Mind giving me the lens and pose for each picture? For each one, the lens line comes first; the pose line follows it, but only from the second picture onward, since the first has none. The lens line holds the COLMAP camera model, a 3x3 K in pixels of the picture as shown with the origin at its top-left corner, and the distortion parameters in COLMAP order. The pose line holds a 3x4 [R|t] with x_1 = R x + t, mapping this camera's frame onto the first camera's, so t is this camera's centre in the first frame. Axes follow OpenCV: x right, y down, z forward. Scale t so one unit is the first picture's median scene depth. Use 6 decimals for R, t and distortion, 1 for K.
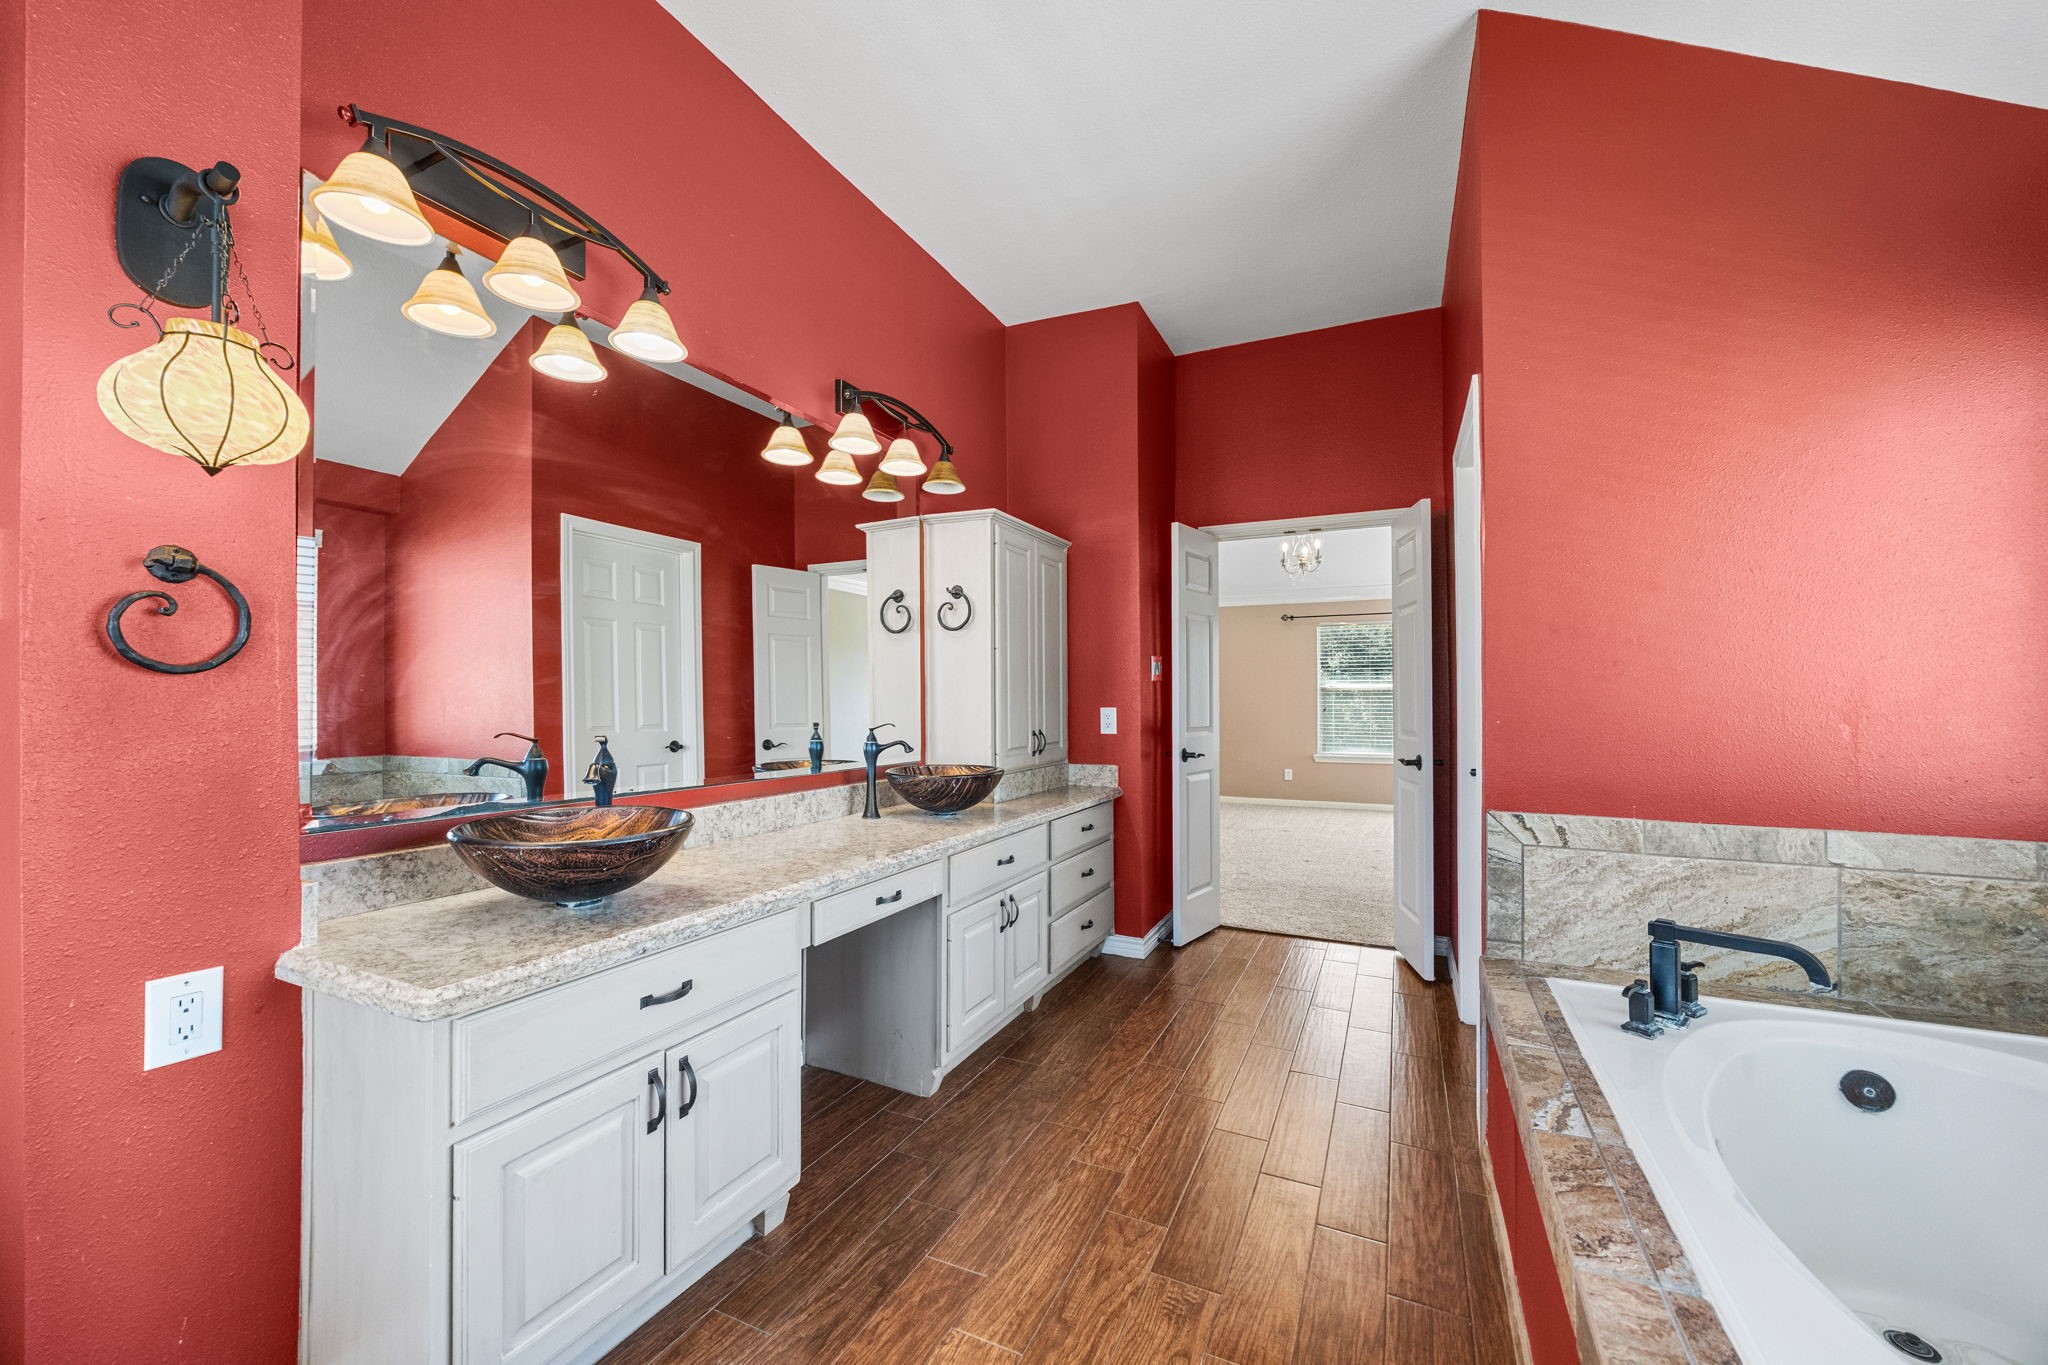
lens RADIAL K [[791.3, 0, 1028.7], [0, 791.3, 701.9], [0, 0, 1]] dist [-0.001534, -0.000046]
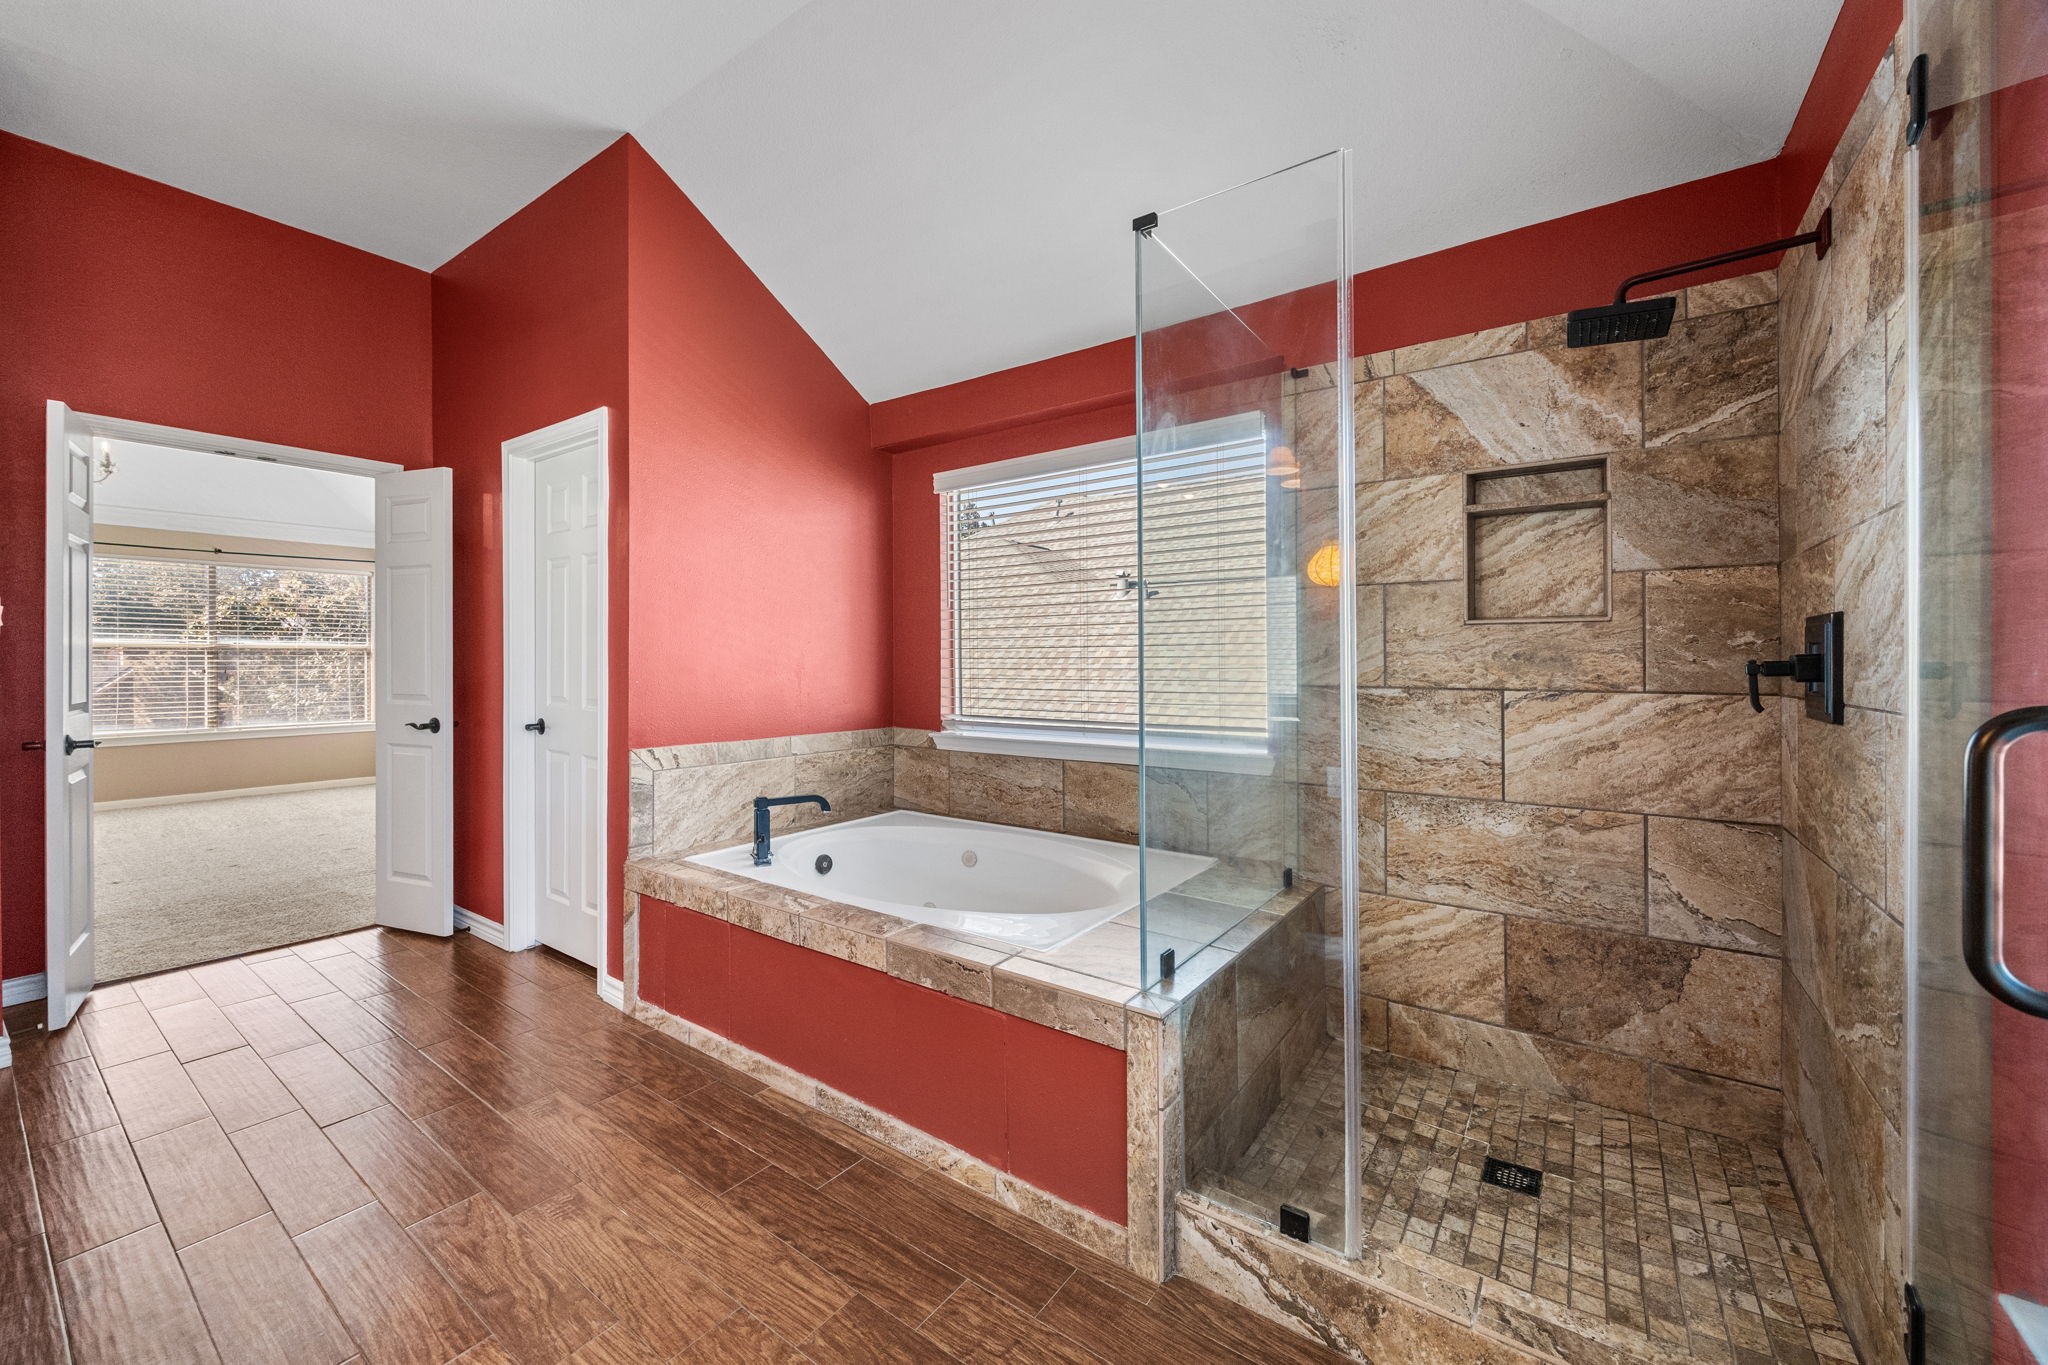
lens RADIAL K [[791.4, 0, 1026.2], [0, 791.4, 662.7], [0, 0, 1]] dist [-0.002281, -0.000184]
pose [[0.184465, -0.003810, 0.982832, -0.644089], [0.001350, 0.999993, 0.003623, -0.011684], [-0.982838, 0.000659, 0.184468, 0.120772]]
